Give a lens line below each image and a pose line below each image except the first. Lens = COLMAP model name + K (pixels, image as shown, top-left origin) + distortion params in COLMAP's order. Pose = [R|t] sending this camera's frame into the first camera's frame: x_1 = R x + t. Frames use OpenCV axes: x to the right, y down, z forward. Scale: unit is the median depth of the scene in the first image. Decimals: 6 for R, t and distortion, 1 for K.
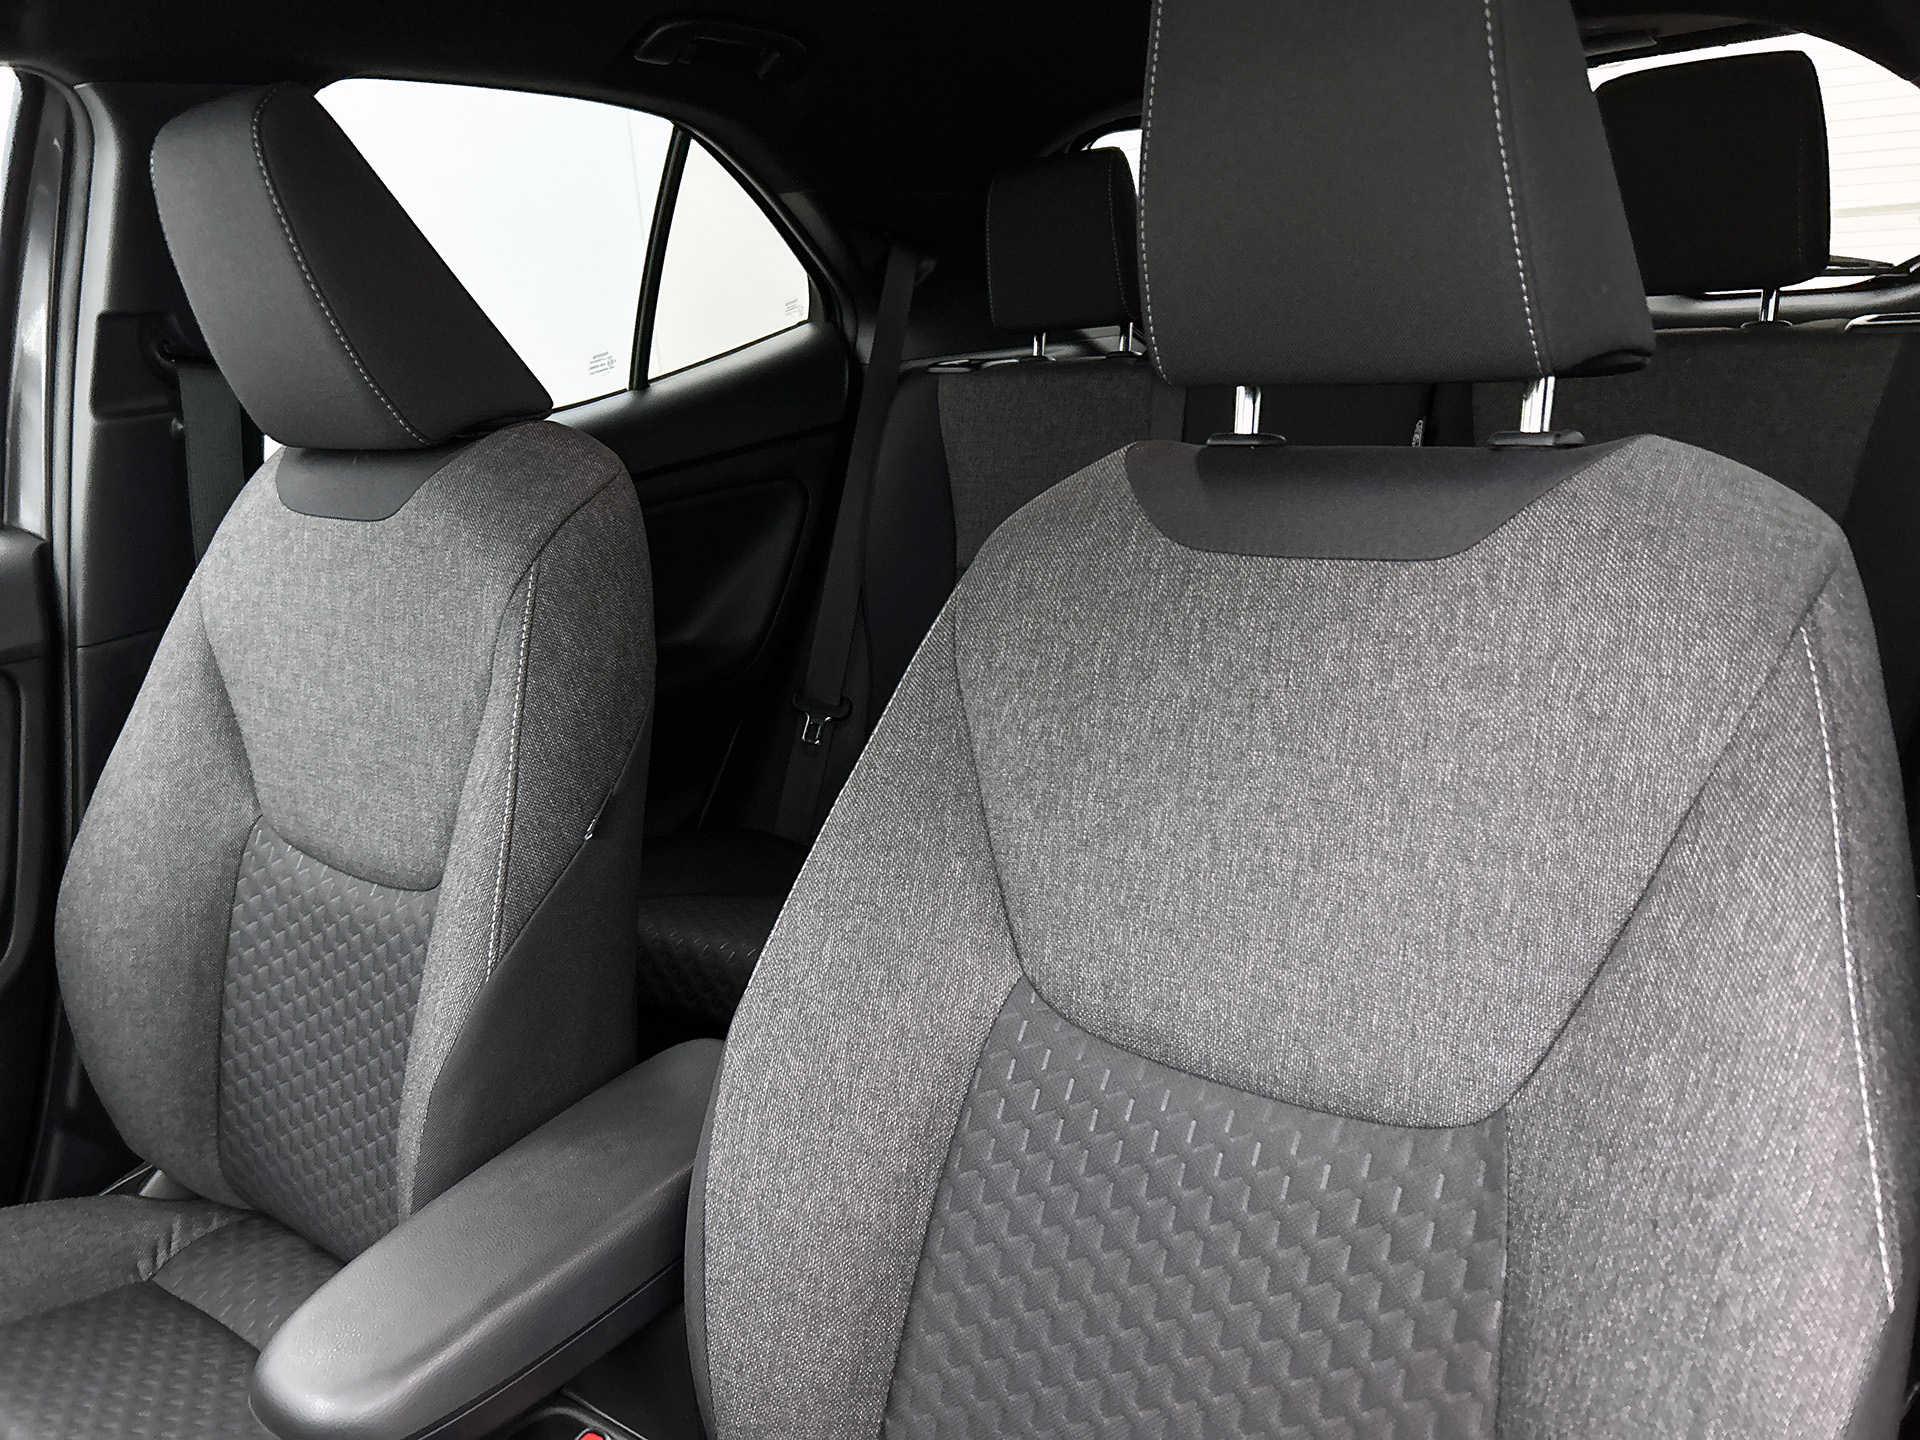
lens RADIAL K [[1495.2, 0, 958.0], [0, 1495.2, 736.9], [0, 0, 1]] dist [0.046136, 0.002832]
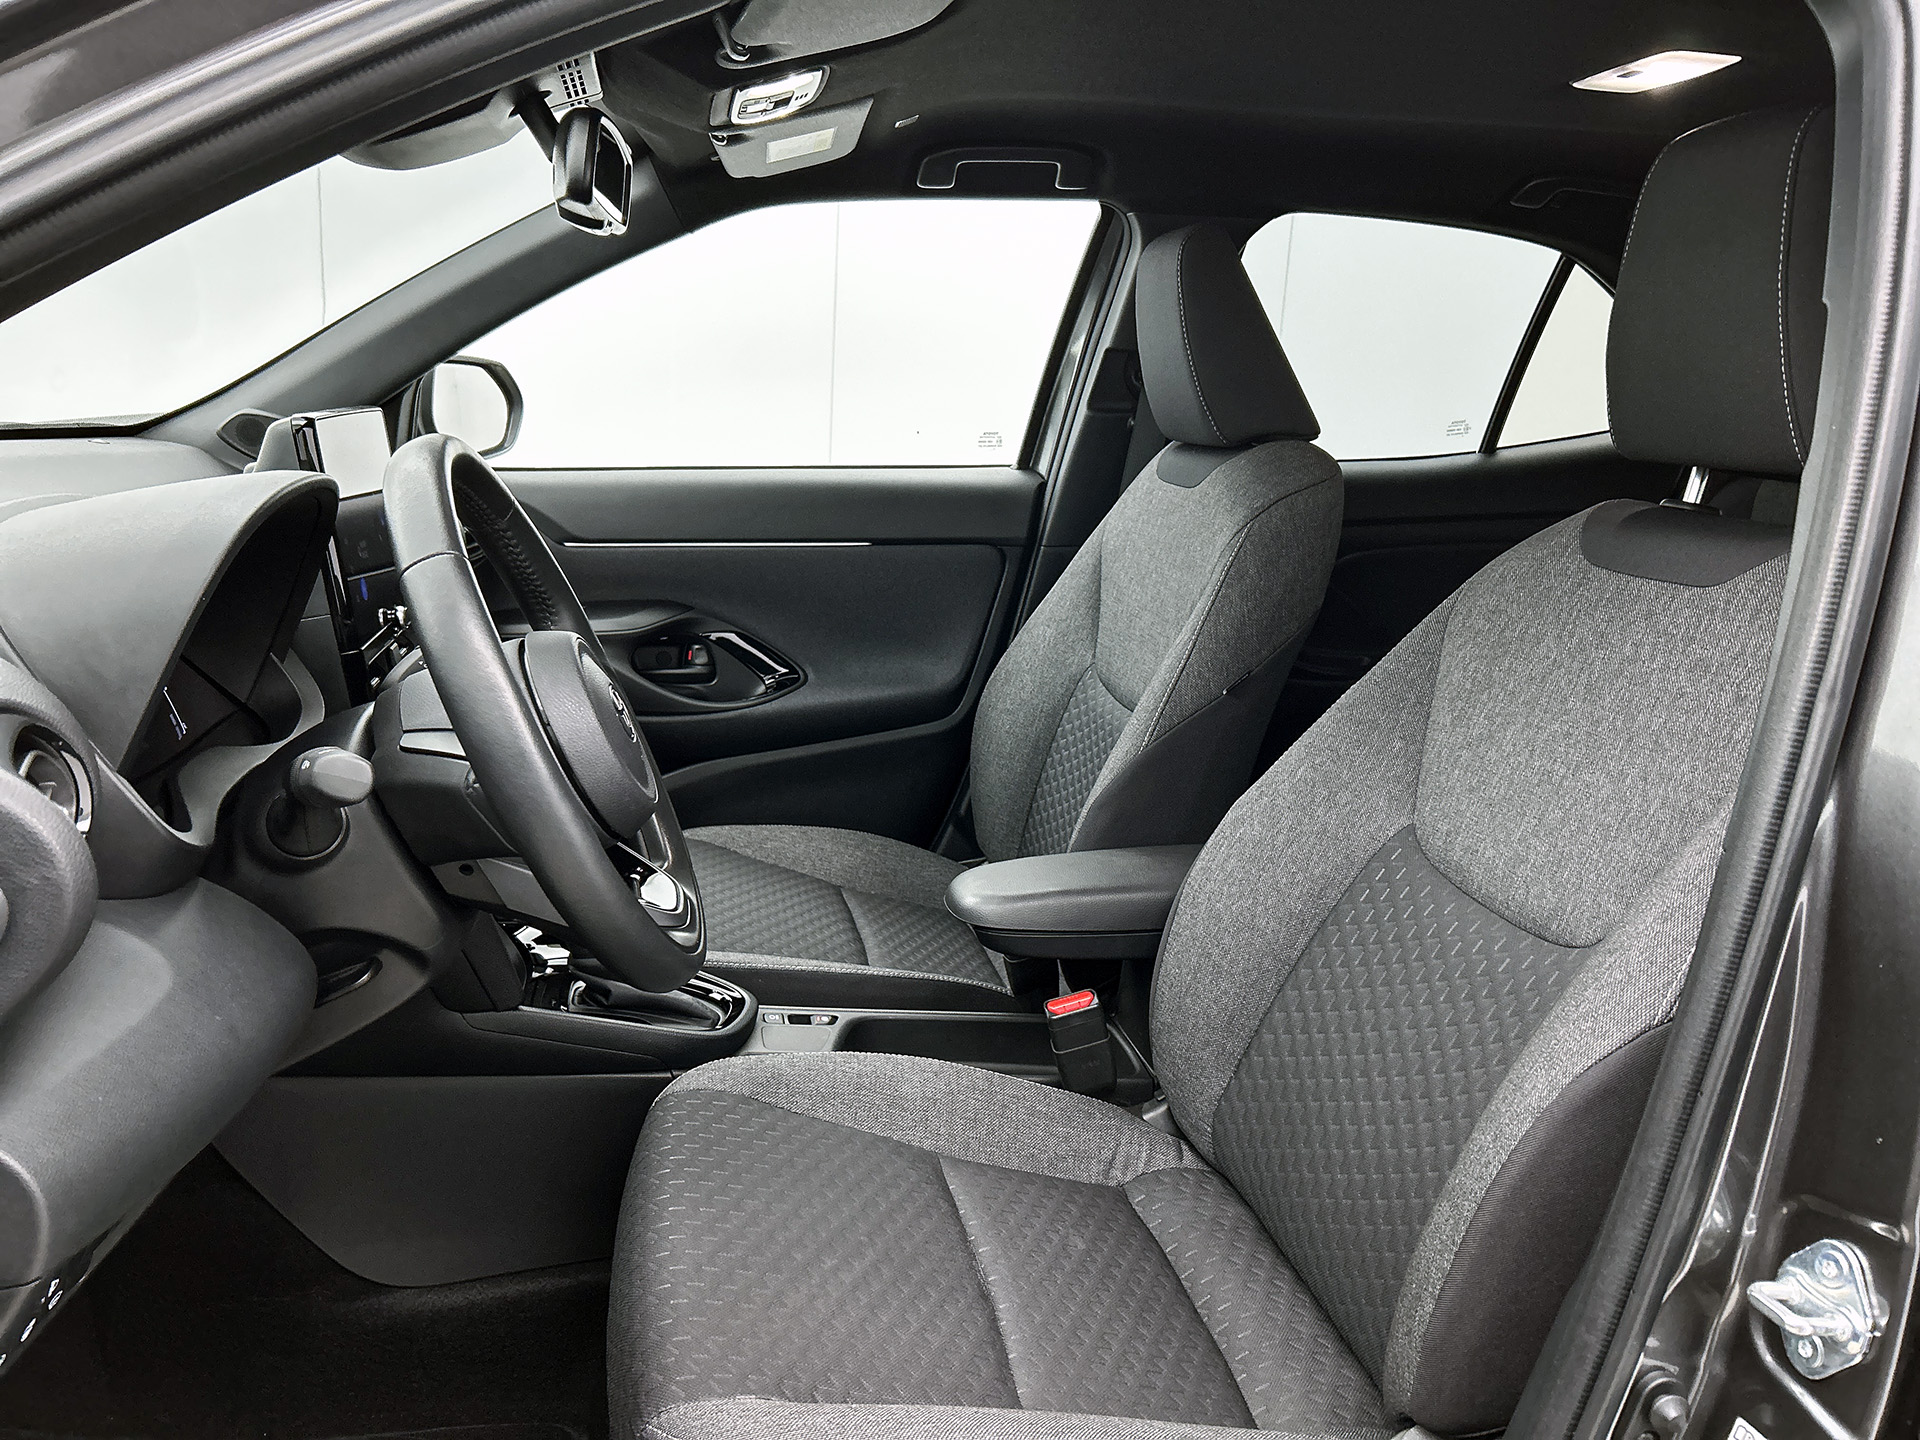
lens RADIAL K [[1417.5, 0, 963.5], [0, 1417.5, 733.5], [0, 0, 1]] dist [0.058134, -0.071744]
pose [[0.762642, 0.264757, -0.590153, 0.515486], [-0.289196, 0.955687, 0.055024, 0.123225], [0.578569, 0.128706, 0.805414, -0.426565]]
